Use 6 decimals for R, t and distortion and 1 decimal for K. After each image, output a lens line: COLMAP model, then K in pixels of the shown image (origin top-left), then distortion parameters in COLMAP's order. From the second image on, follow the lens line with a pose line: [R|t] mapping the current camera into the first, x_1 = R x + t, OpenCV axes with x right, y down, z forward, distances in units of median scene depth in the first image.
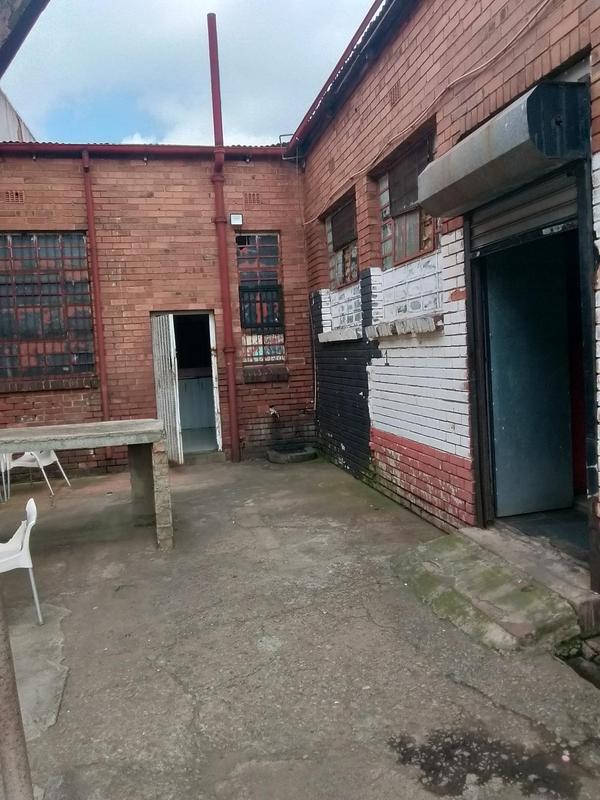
lens RADIAL K [[635.5, 0, 300.0], [0, 635.5, 400.0], [0, 0, 1]] dist [0.036835, -0.006058]
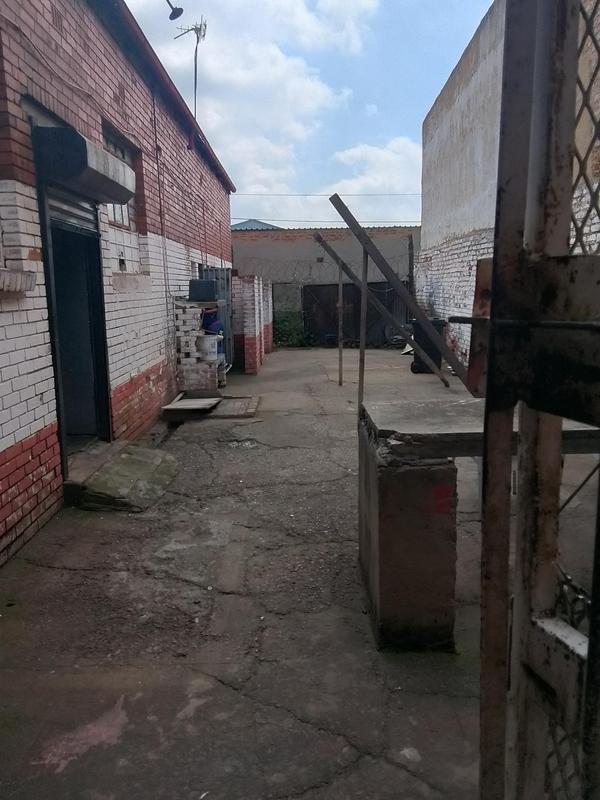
lens RADIAL K [[635.5, 0, 300.0], [0, 635.5, 400.0], [0, 0, 1]] dist [0.036835, -0.006058]
pose [[-0.976186, 0.029103, 0.214975, -0.329797], [0.081972, 0.966977, 0.241320, -0.151834], [-0.200853, 0.253196, -0.946335, 1.848576]]
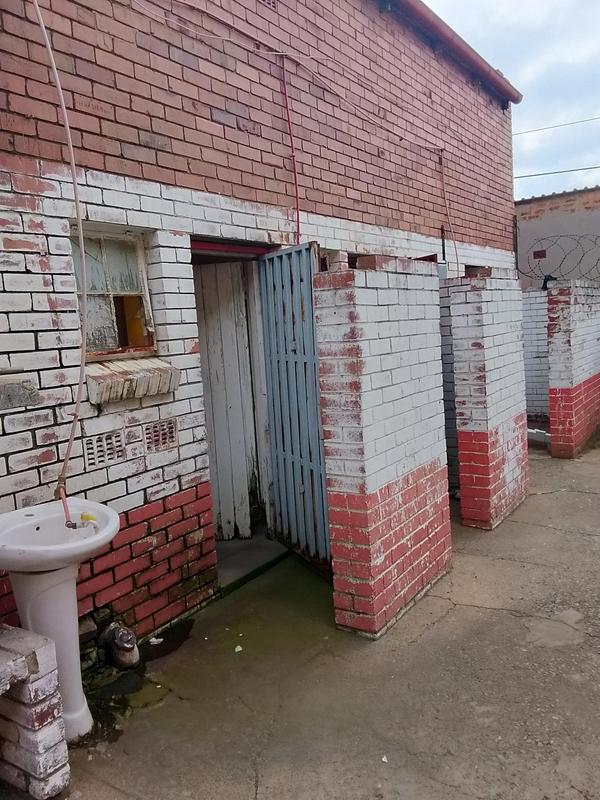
lens RADIAL K [[635.5, 0, 300.0], [0, 635.5, 400.0], [0, 0, 1]] dist [0.036835, -0.006058]
pose [[-0.697037, 0.011954, 0.716936, -0.210366], [0.157623, 0.977958, 0.136942, -0.086103], [-0.699496, 0.208459, -0.683557, 1.046791]]
